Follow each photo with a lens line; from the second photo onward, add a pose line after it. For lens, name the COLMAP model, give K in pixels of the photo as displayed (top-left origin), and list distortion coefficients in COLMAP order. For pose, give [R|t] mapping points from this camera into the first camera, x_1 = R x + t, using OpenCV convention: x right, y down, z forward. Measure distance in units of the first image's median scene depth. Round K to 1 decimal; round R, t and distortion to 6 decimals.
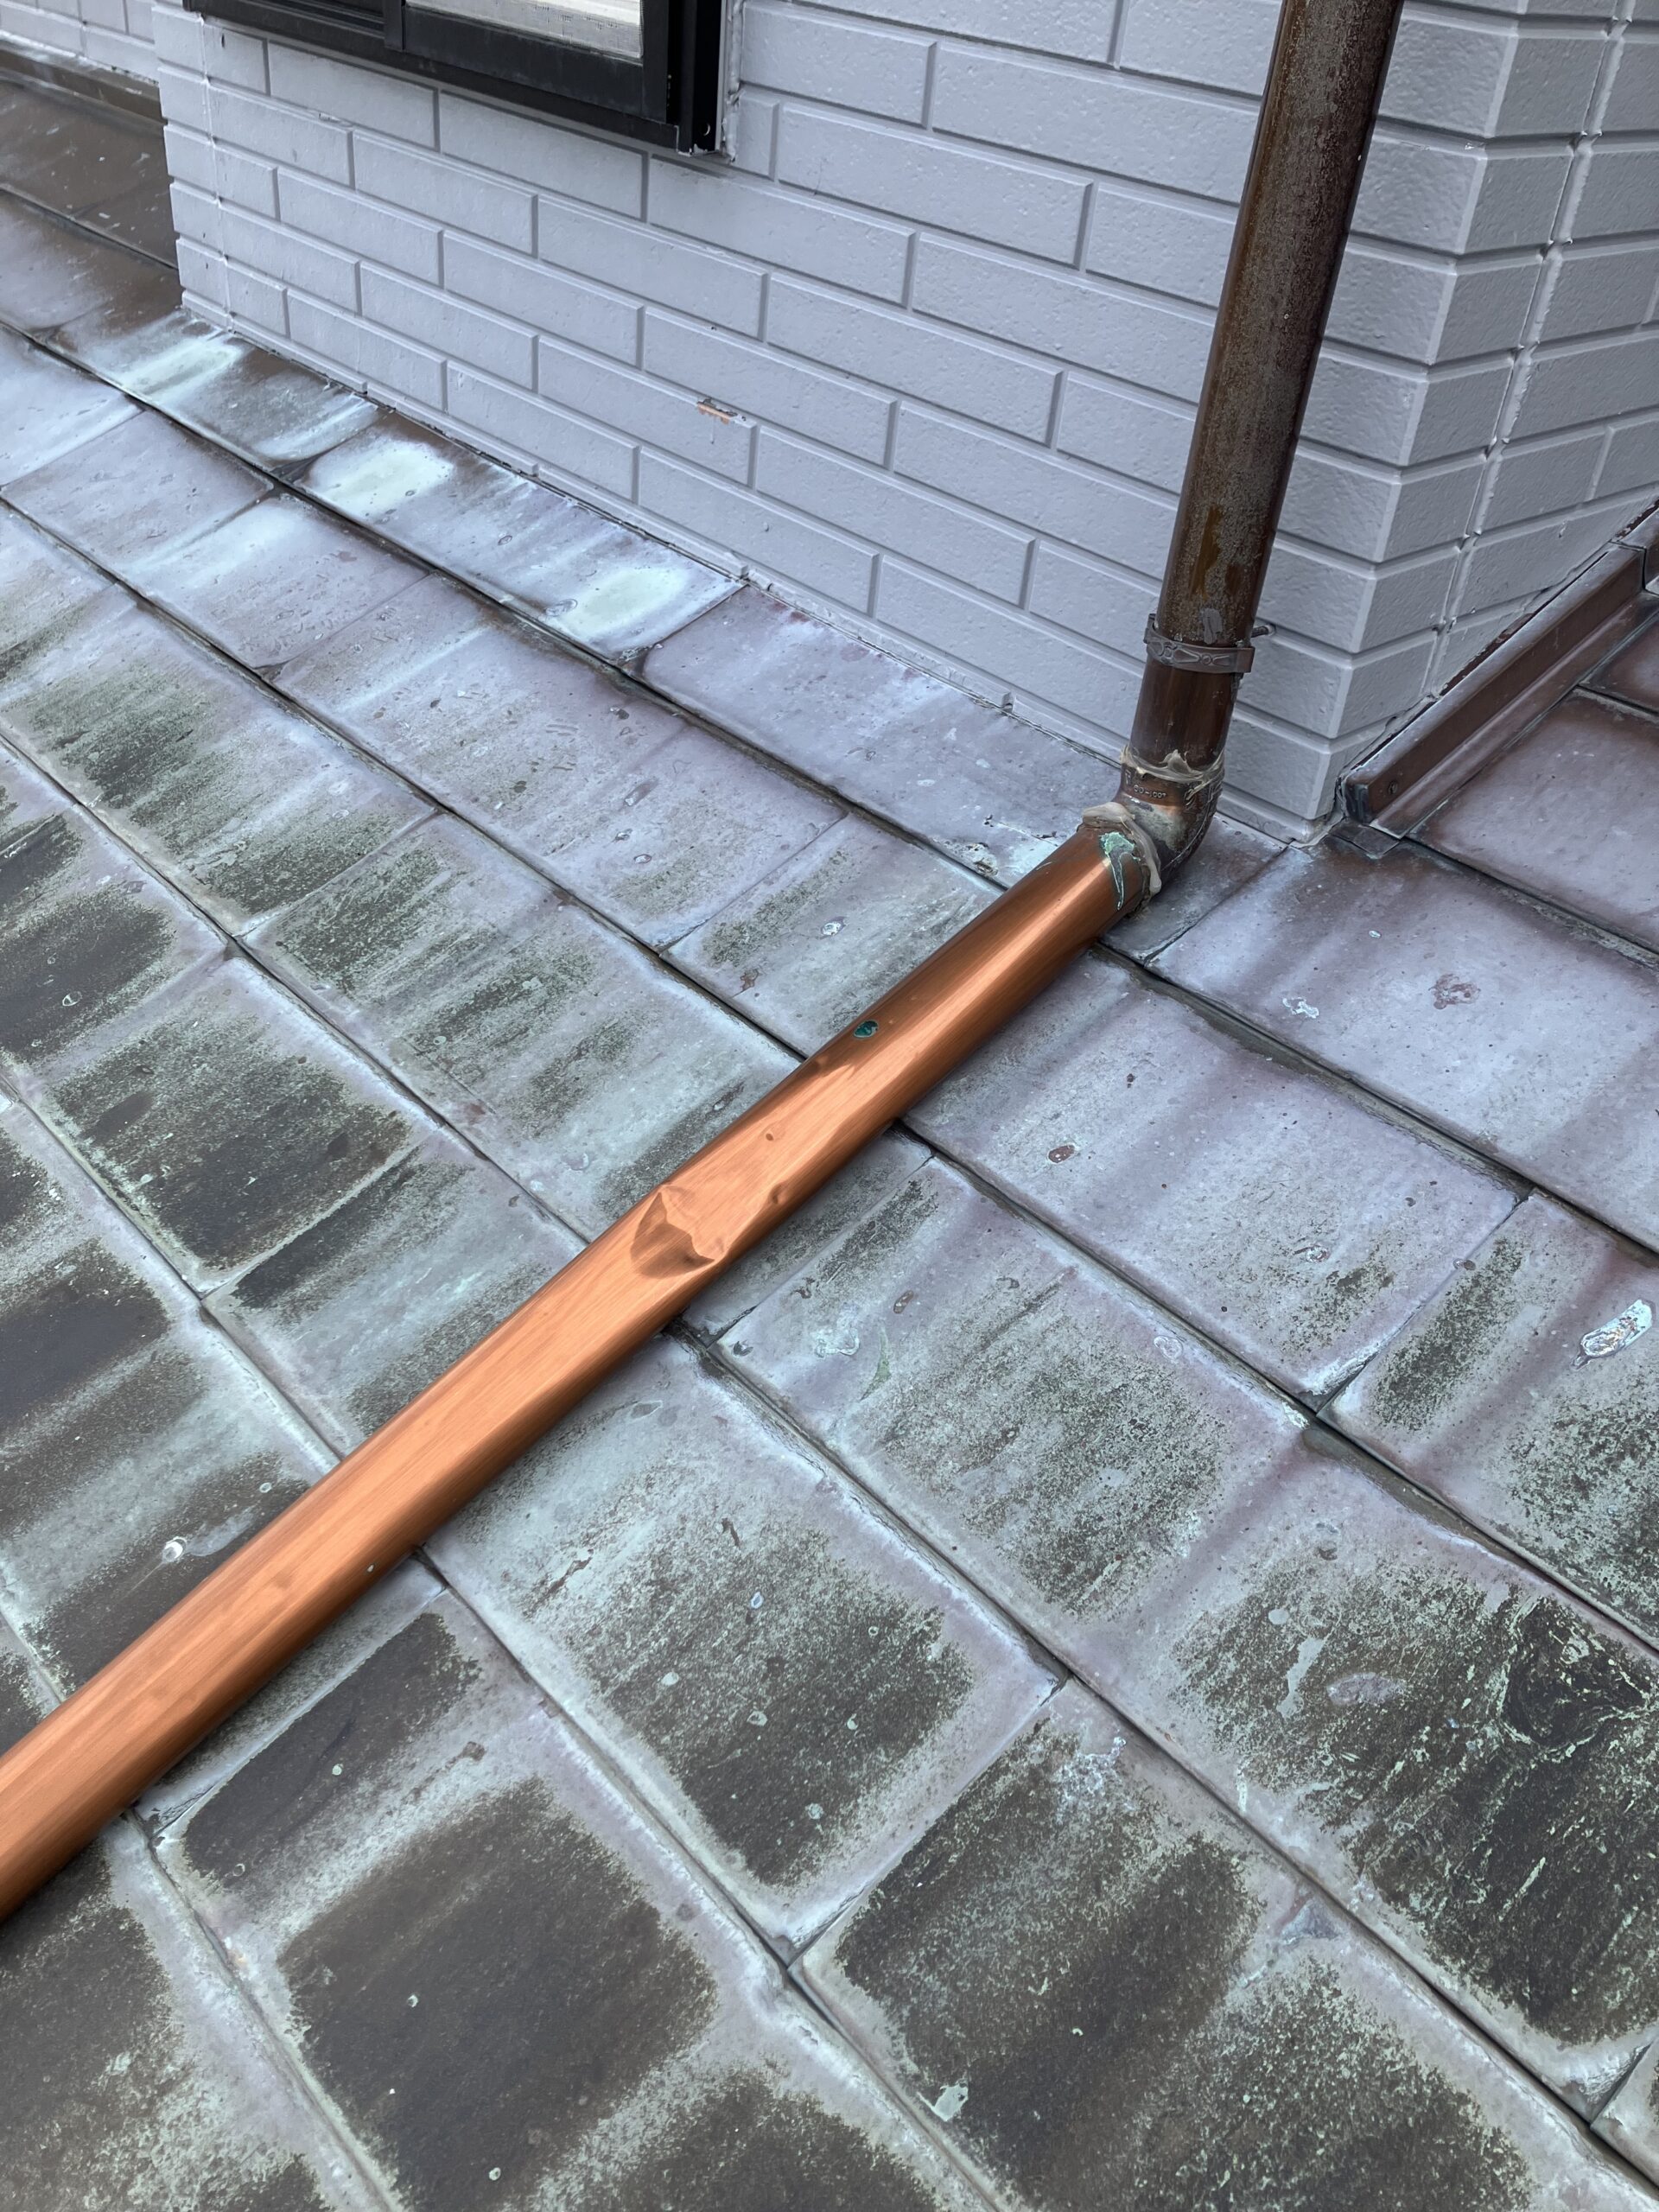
lens RADIAL K [[1793.8, 0, 839.9], [0, 1793.8, 1114.1], [0, 0, 1]] dist [0.029896, -0.038744]
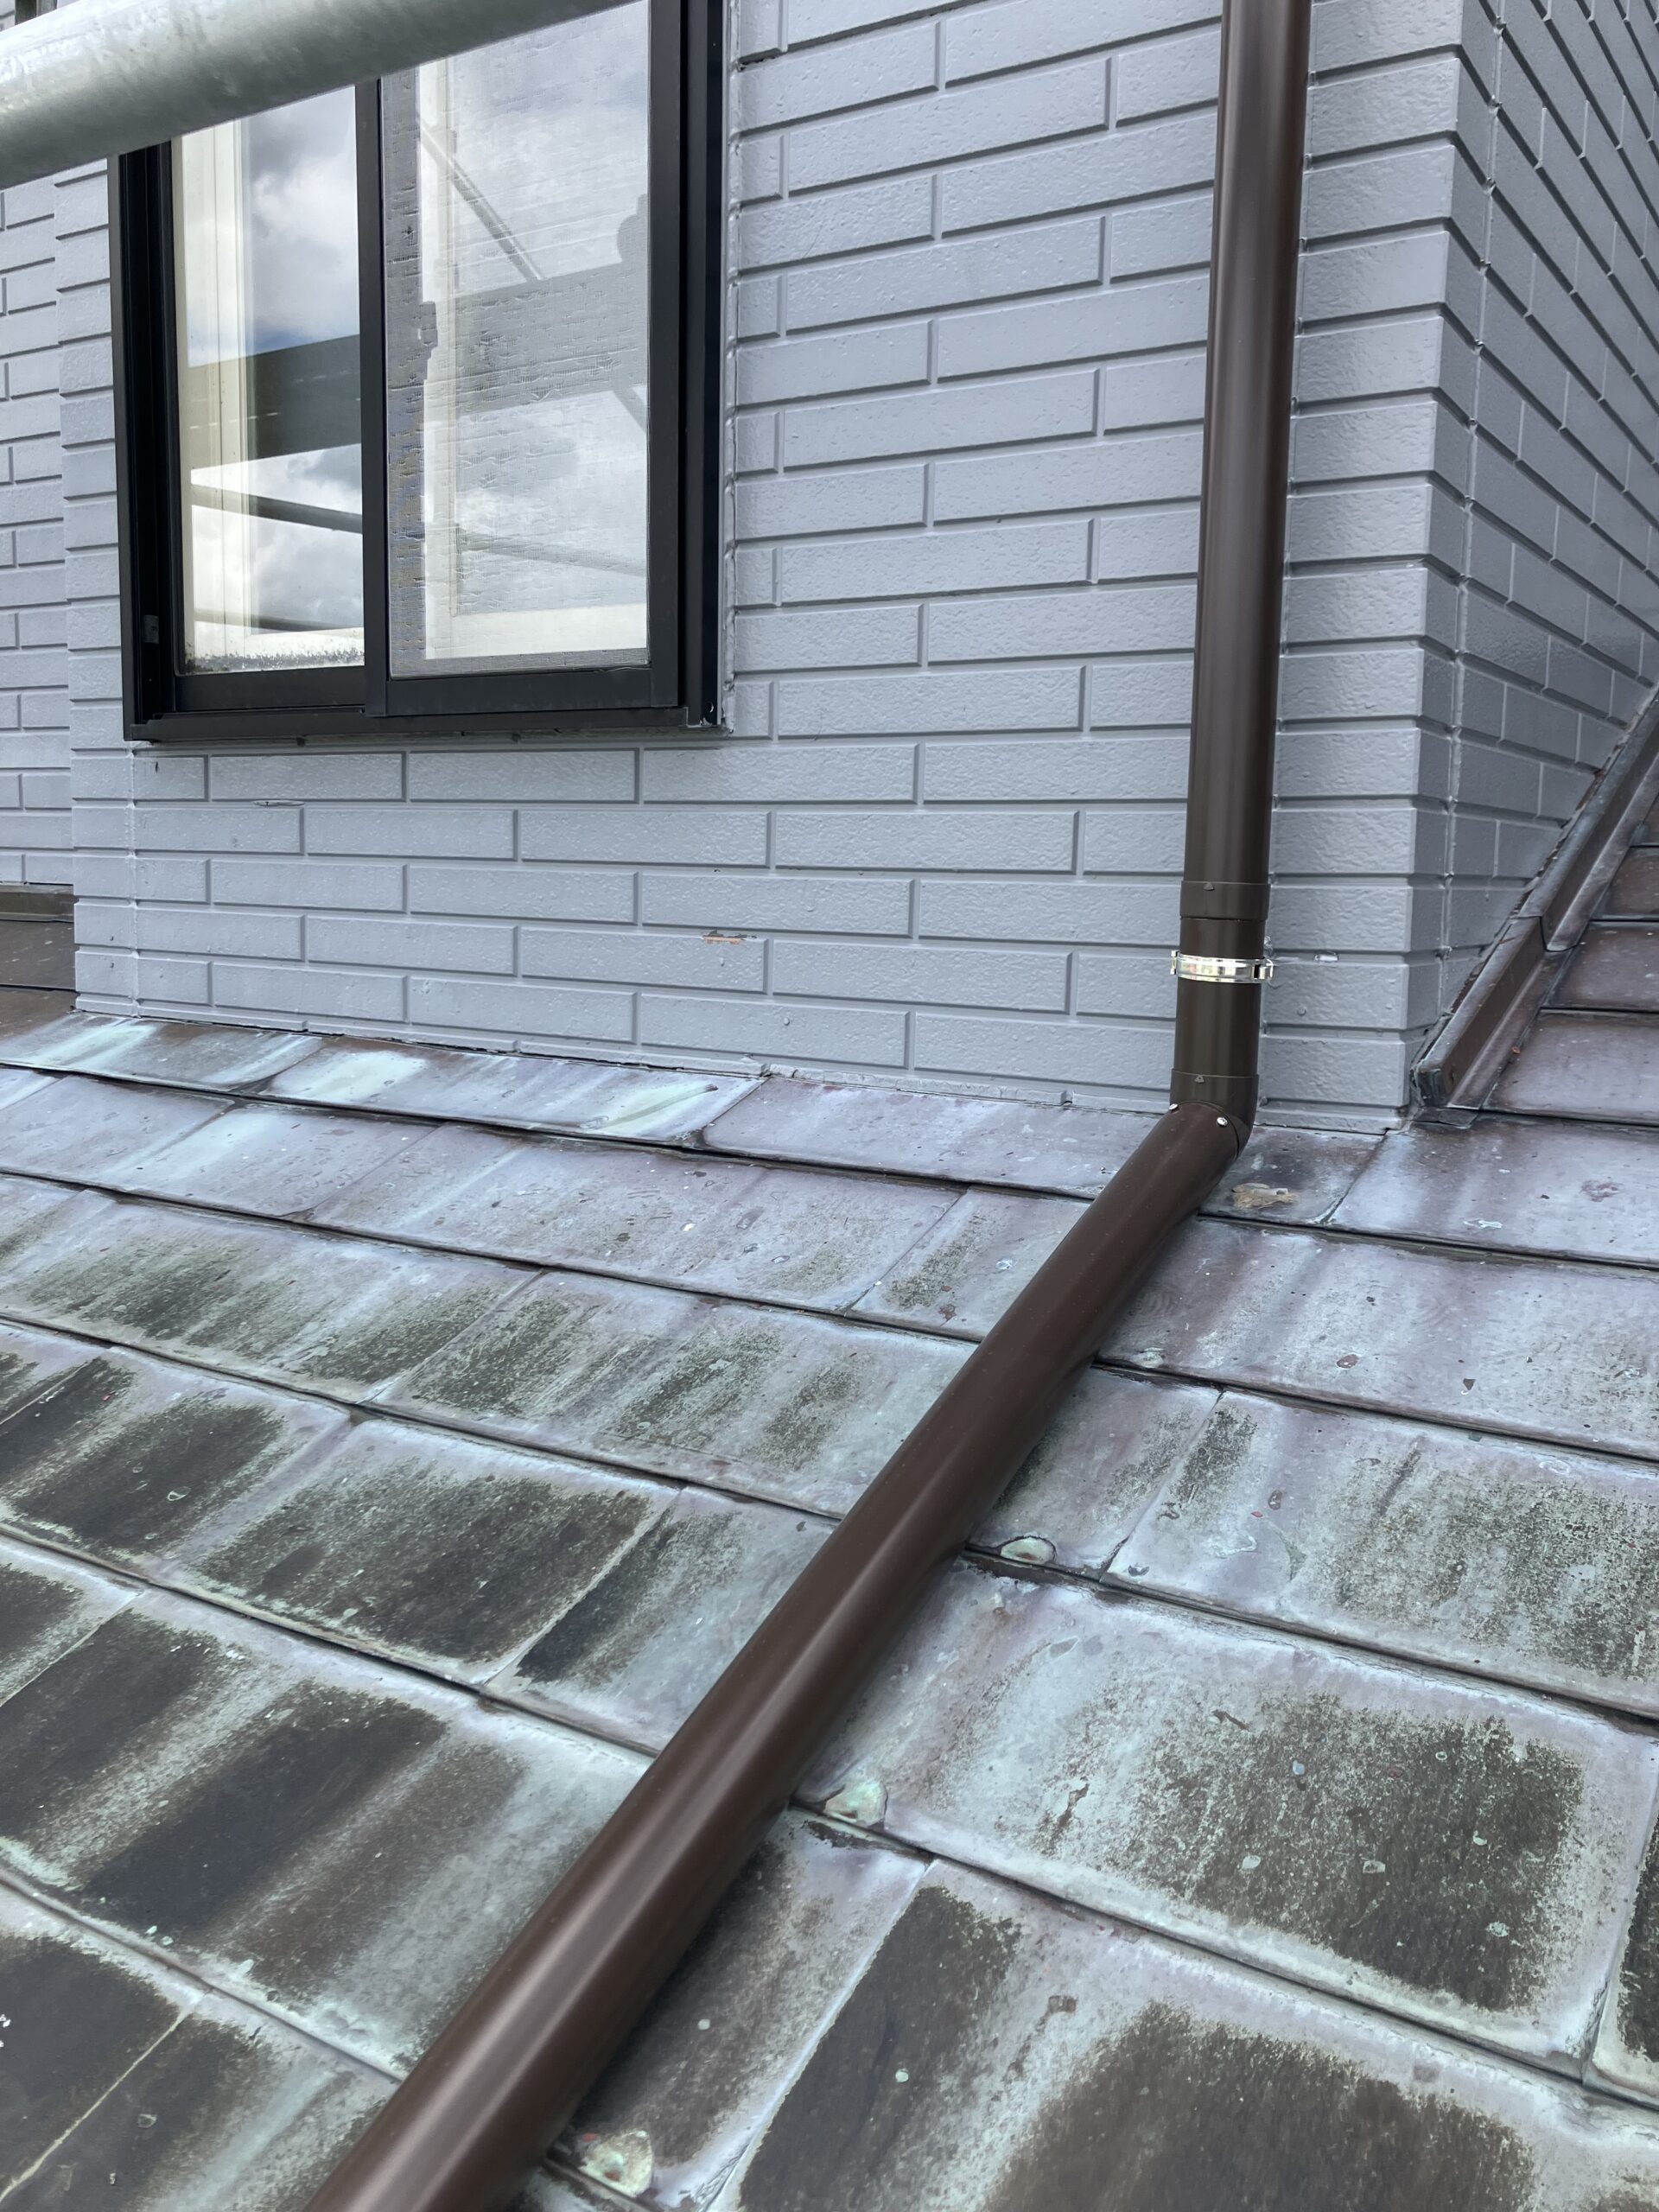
lens RADIAL K [[1793.8, 0, 877.8], [0, 1793.8, 1088.4], [0, 0, 1]] dist [0.029896, -0.038744]
pose [[0.960098, -0.099954, 0.261194, -0.343804], [0.211426, 0.870756, -0.443941, 0.255710], [-0.183062, 0.481450, 0.857143, 0.091414]]
